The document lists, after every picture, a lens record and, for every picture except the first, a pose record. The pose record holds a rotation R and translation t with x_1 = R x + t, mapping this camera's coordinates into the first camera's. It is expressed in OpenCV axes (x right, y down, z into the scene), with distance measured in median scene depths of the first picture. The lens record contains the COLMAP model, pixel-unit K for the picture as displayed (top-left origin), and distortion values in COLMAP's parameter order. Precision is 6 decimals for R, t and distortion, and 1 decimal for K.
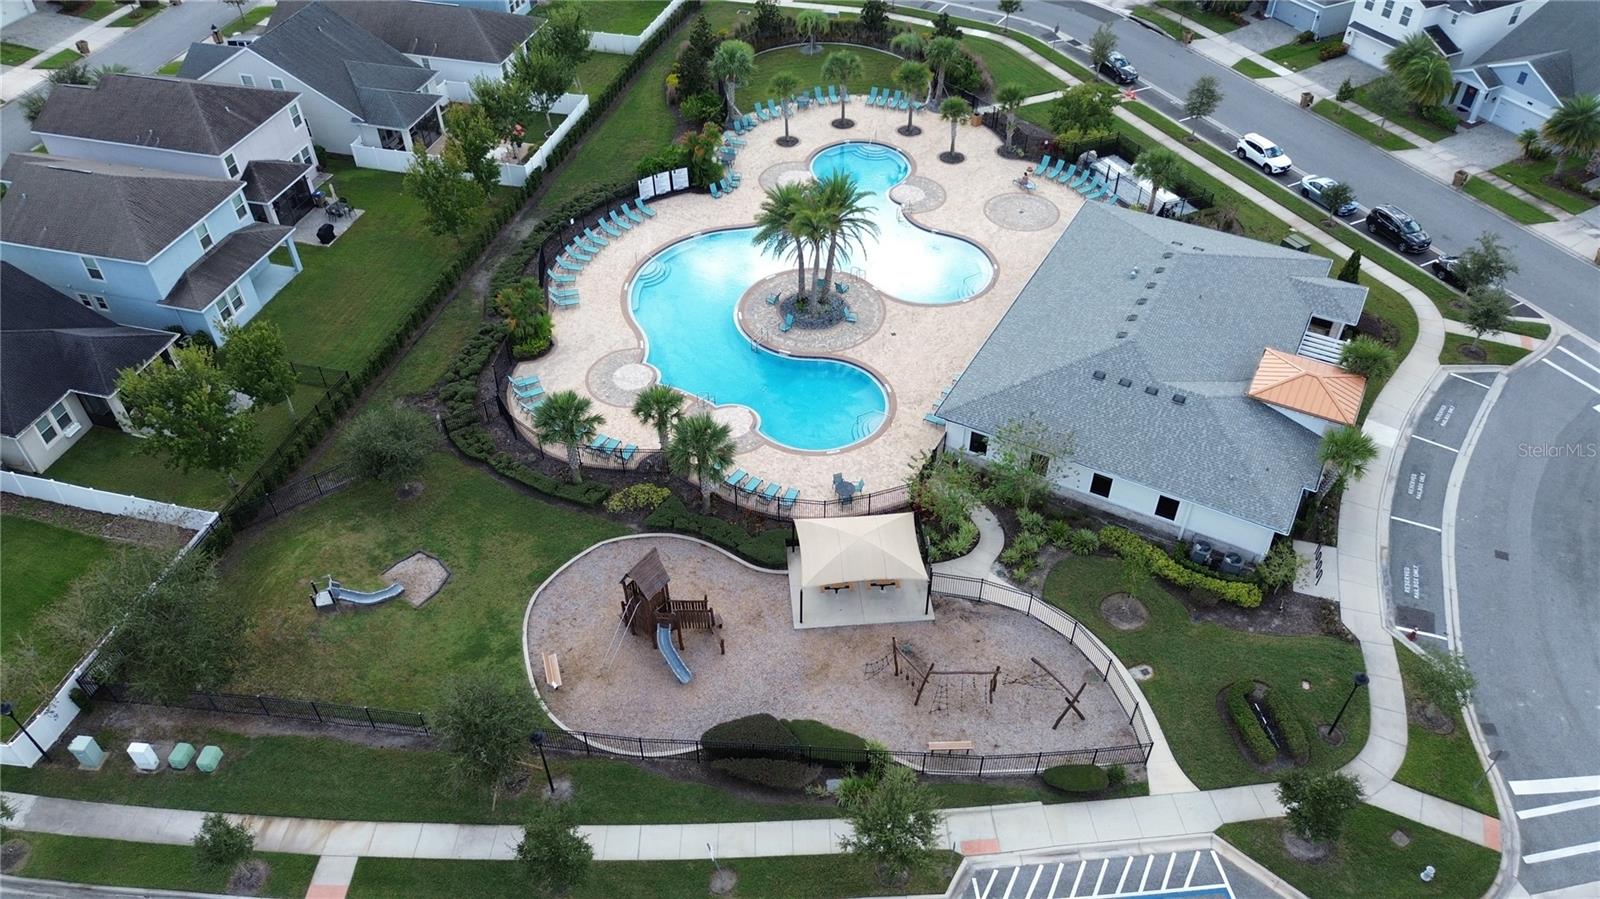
lens RADIAL K [[1136.4, 0, 802.6], [0, 1136.4, 450.0], [0, 0, 1]] dist [0.052578, -0.054378]
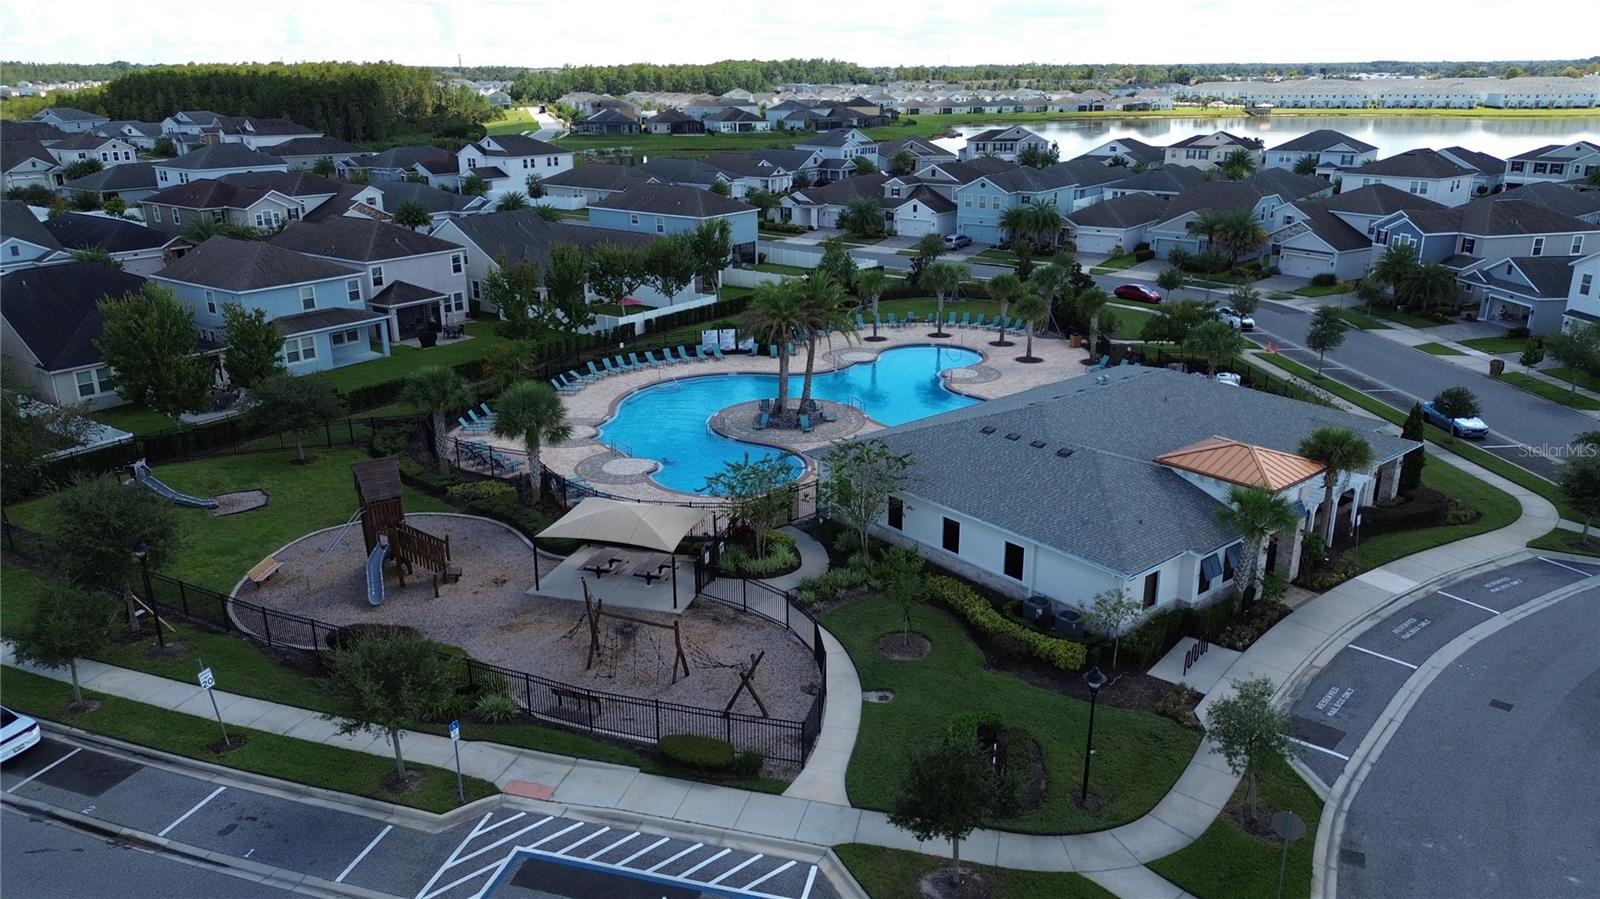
lens RADIAL K [[1128.2, 0, 802.8], [0, 1128.2, 451.0], [0, 0, 1]] dist [0.072261, -0.070278]
pose [[0.930677, 0.117619, -0.346419, 0.339728], [-0.246556, 0.901215, -0.356401, 0.226485], [0.270279, 0.417106, 0.867739, 0.191002]]
